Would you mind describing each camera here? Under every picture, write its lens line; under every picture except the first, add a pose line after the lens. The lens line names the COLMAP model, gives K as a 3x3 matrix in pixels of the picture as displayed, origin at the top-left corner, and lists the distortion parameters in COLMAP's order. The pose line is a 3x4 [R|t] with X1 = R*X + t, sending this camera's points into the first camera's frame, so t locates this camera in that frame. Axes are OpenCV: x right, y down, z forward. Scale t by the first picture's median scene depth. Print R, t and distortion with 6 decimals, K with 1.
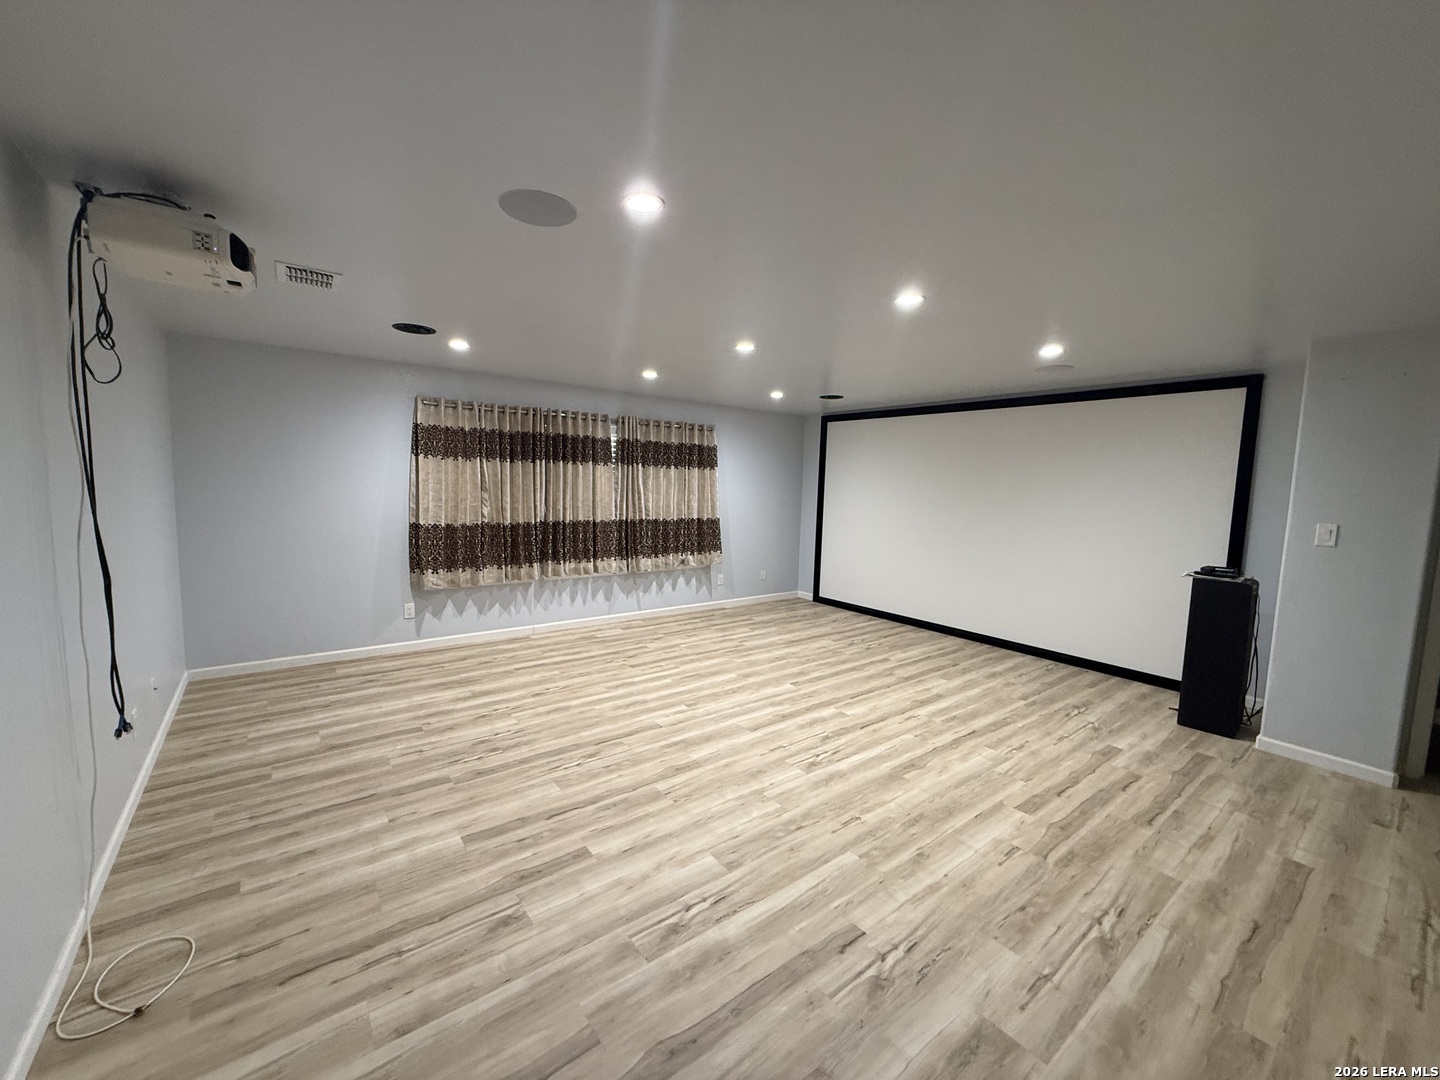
lens RADIAL K [[570.6, 0, 716.6], [0, 570.6, 532.6], [0, 0, 1]] dist [-0.000824, 0.000216]
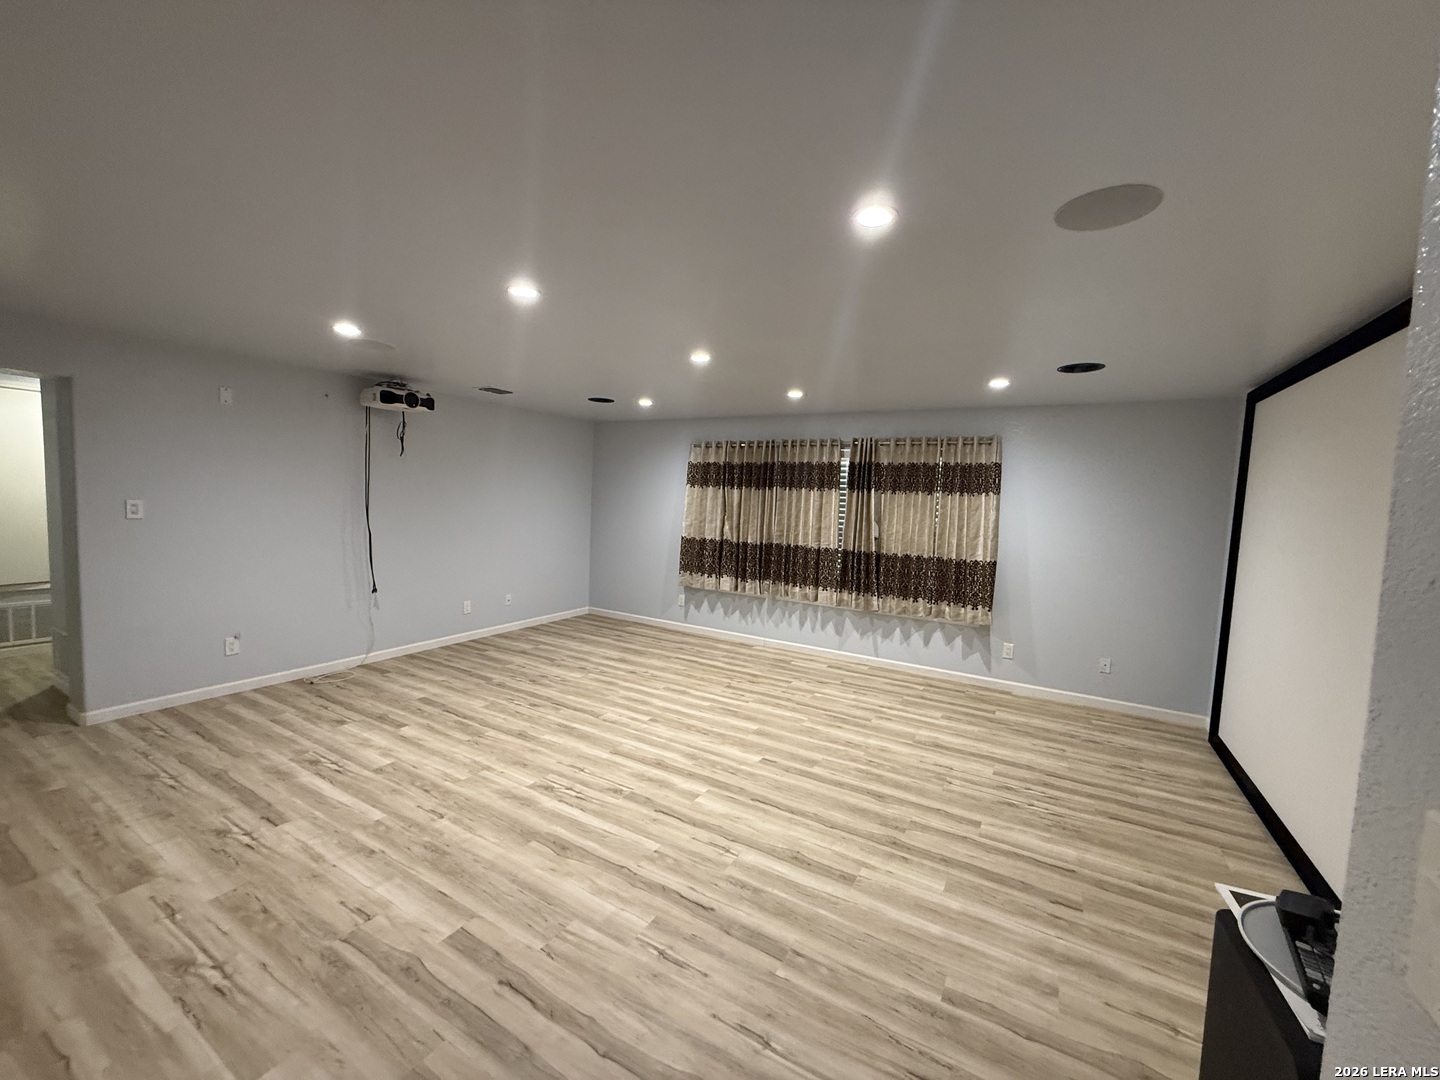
lens RADIAL K [[570.6, 0, 717.3], [0, 570.6, 542.5], [0, 0, 1]] dist [-0.000824, 0.000216]
pose [[0.379514, 0.062060, -0.923102, 0.864228], [-0.112061, 0.993485, 0.020720, -0.042684], [0.918375, 0.095580, 0.383996, 0.647784]]
